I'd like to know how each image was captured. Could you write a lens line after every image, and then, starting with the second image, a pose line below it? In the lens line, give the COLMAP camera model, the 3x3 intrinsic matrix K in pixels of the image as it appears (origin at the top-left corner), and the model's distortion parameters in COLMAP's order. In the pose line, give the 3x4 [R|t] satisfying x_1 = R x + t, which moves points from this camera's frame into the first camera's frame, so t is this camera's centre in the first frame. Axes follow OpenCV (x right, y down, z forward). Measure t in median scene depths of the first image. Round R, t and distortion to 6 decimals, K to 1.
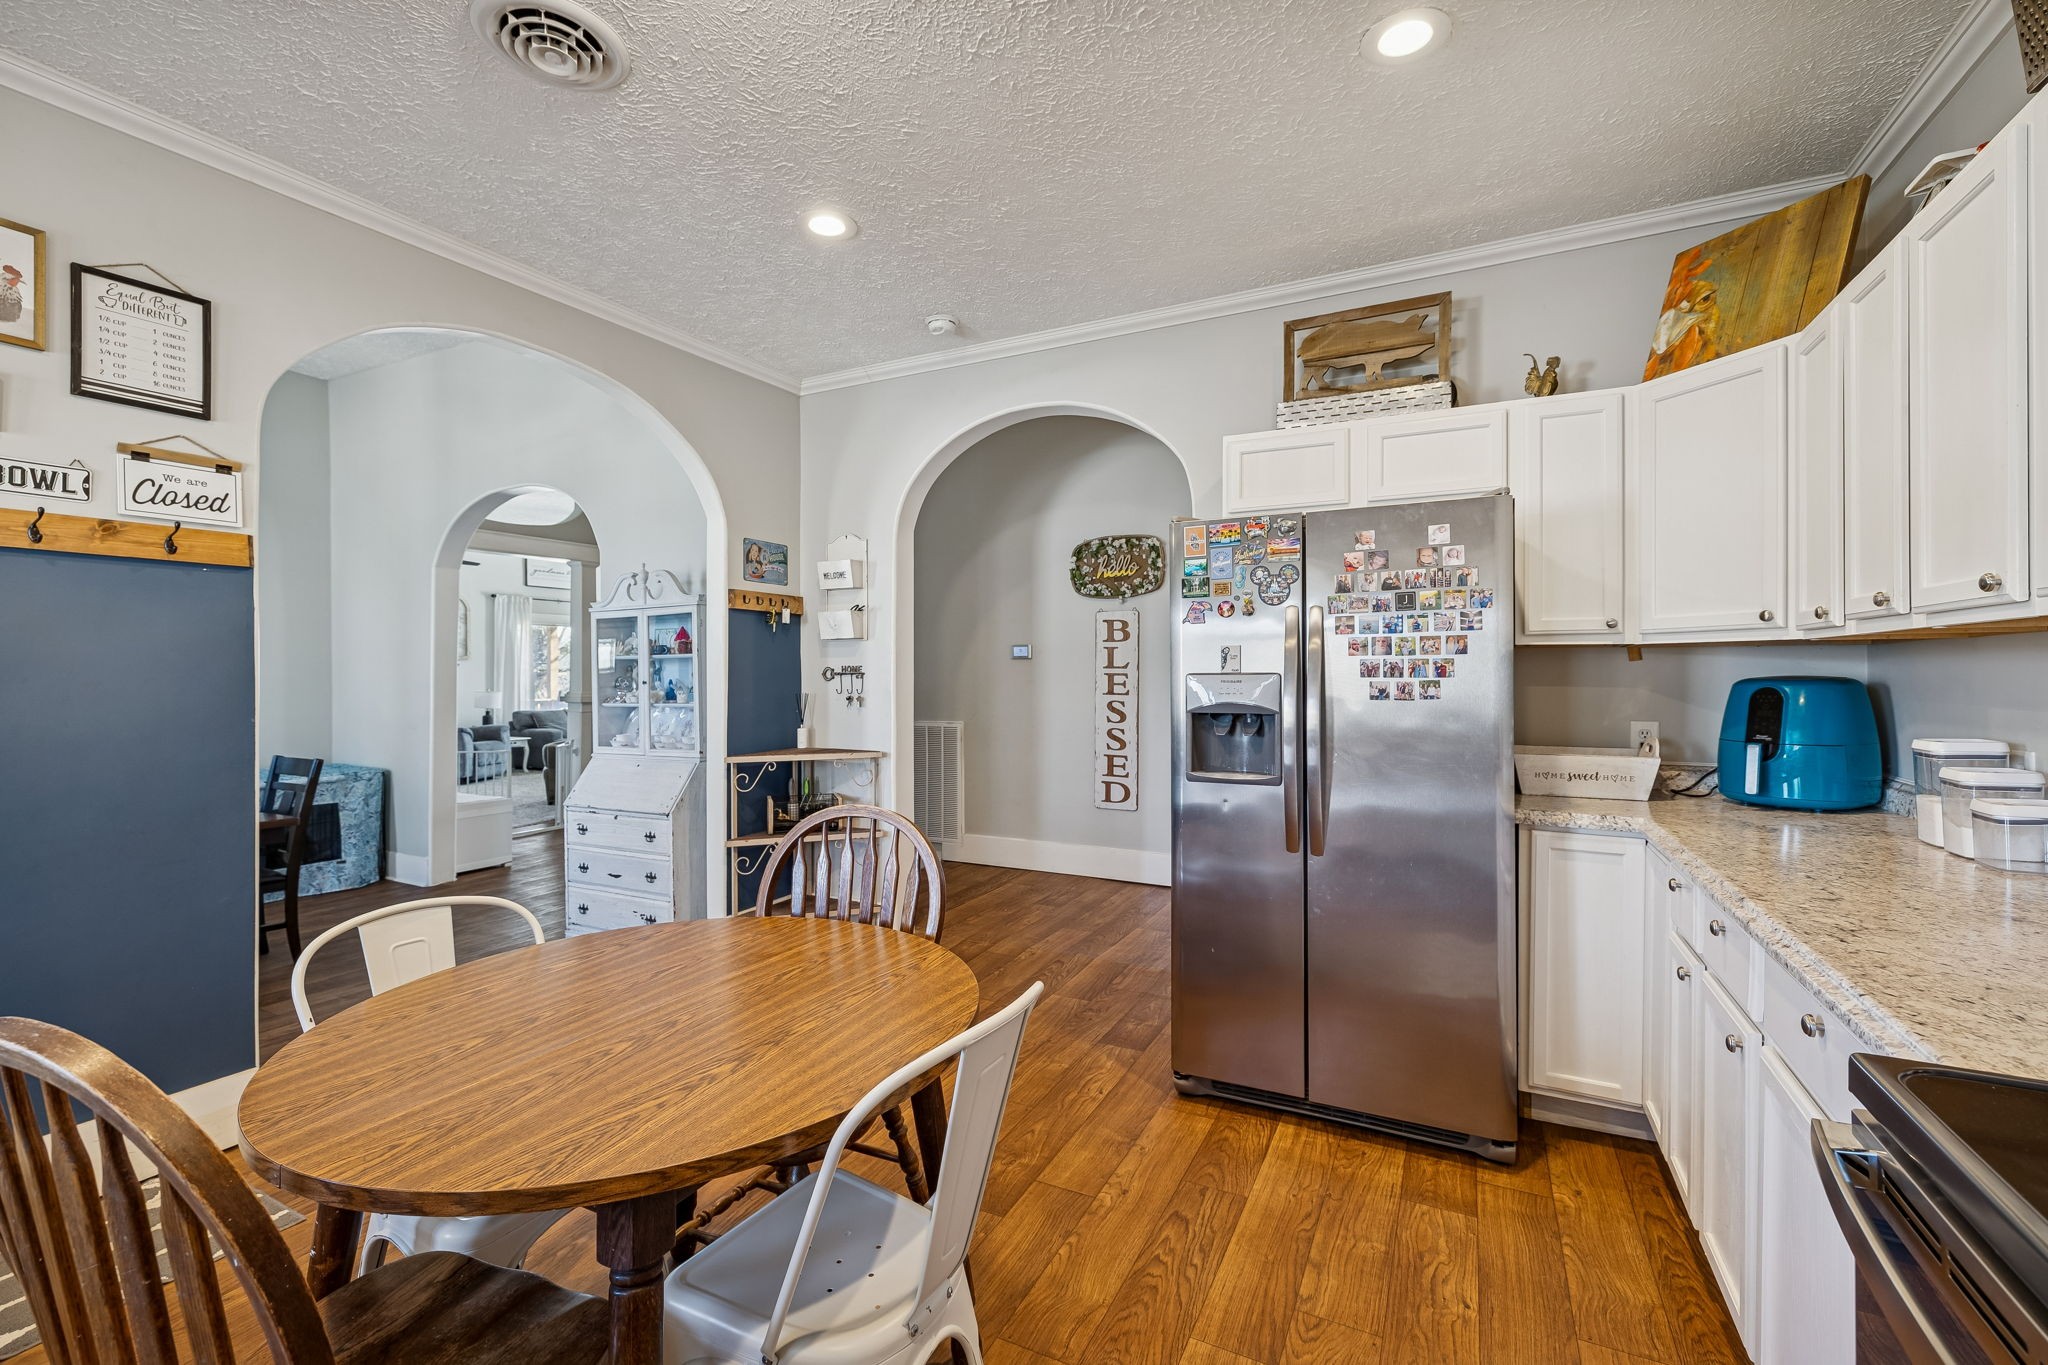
lens RADIAL K [[871.8, 0, 1033.9], [0, 871.8, 670.9], [0, 0, 1]] dist [0.003156, -0.000151]
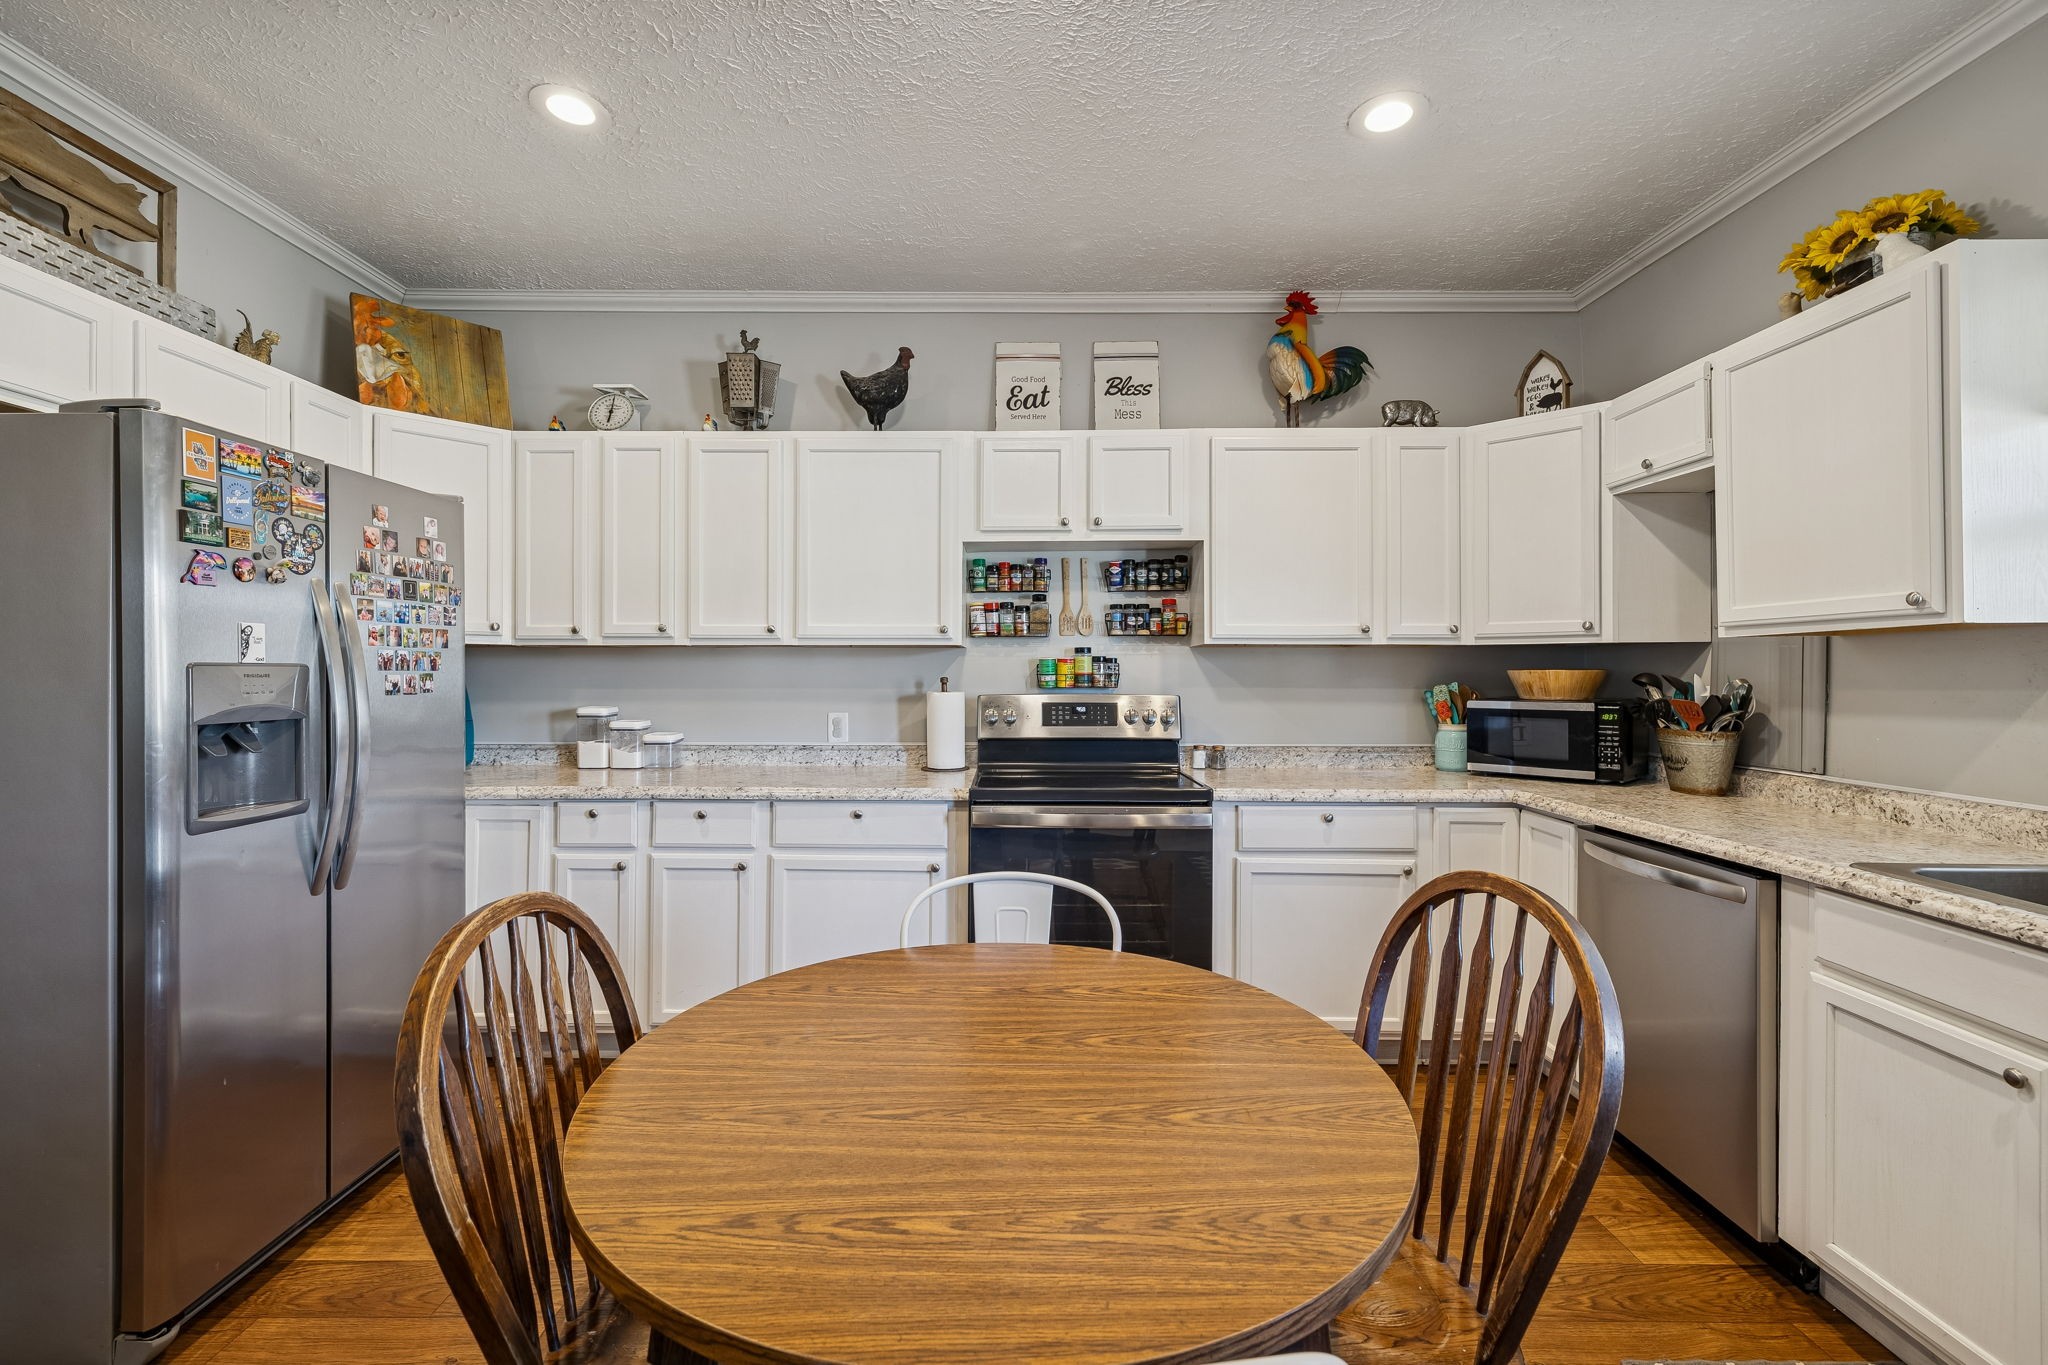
lens RADIAL K [[871.8, 0, 1020.6], [0, 871.8, 672.7], [0, 0, 1]] dist [0.003156, -0.000151]
pose [[-0.450805, 0.002004, 0.892620, -0.724888], [-0.001091, 0.999995, -0.002796, 0.011609], [-0.892622, -0.002234, -0.450801, 0.840198]]
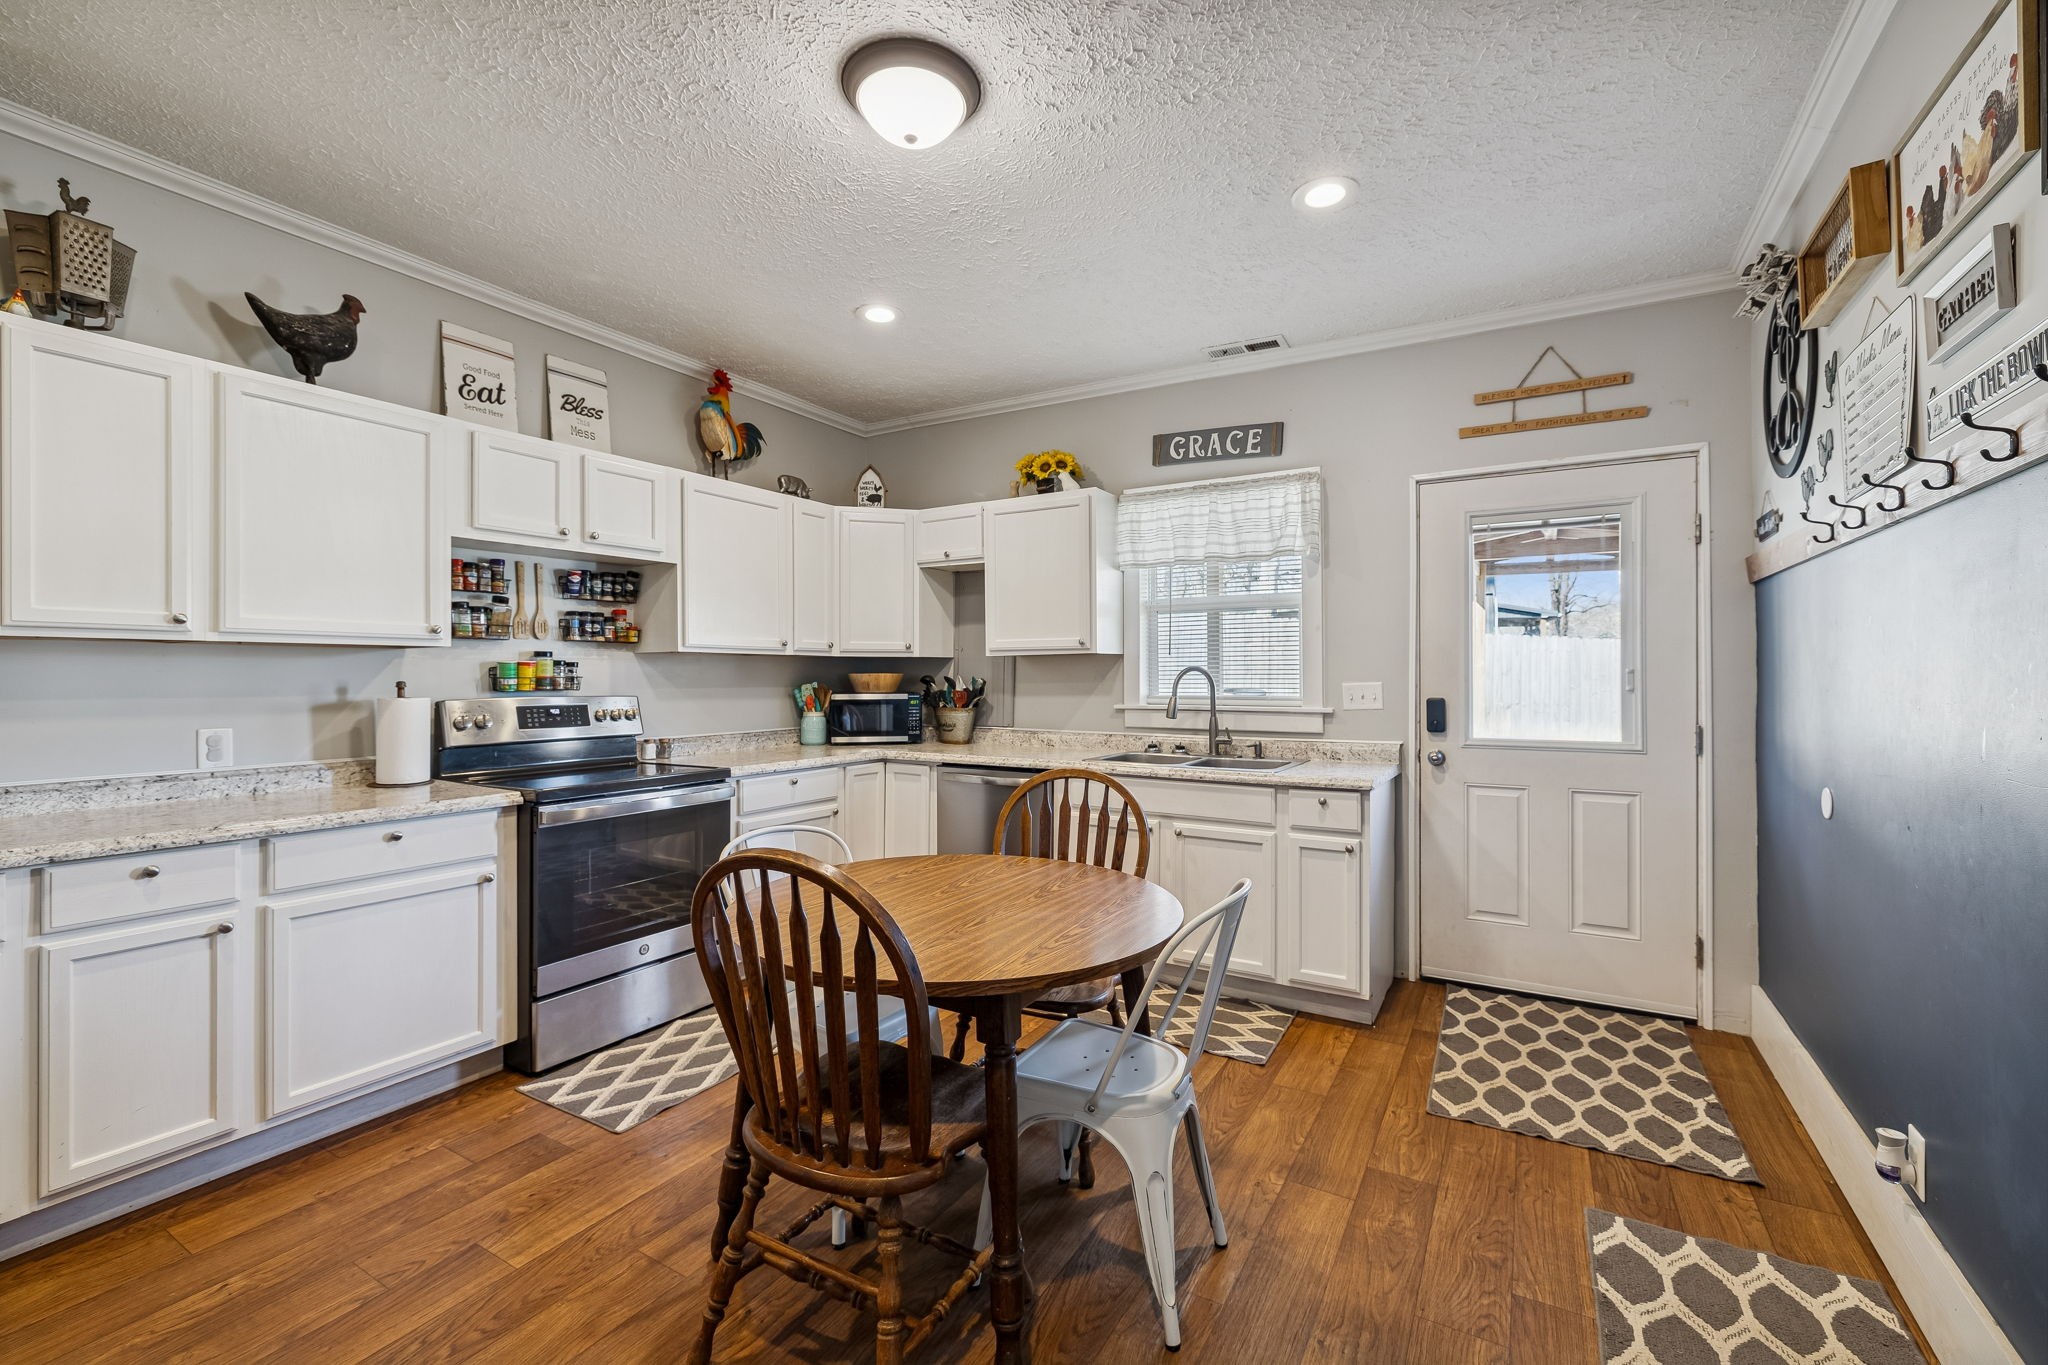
lens RADIAL K [[871.8, 0, 1002.1], [0, 871.8, 679.1], [0, 0, 1]] dist [0.003156, -0.000151]
pose [[-0.997098, 0.003415, 0.076052, -0.376578], [0.003653, 0.999989, 0.002986, 0.011222], [-0.076041, 0.003256, -0.997099, 1.498413]]
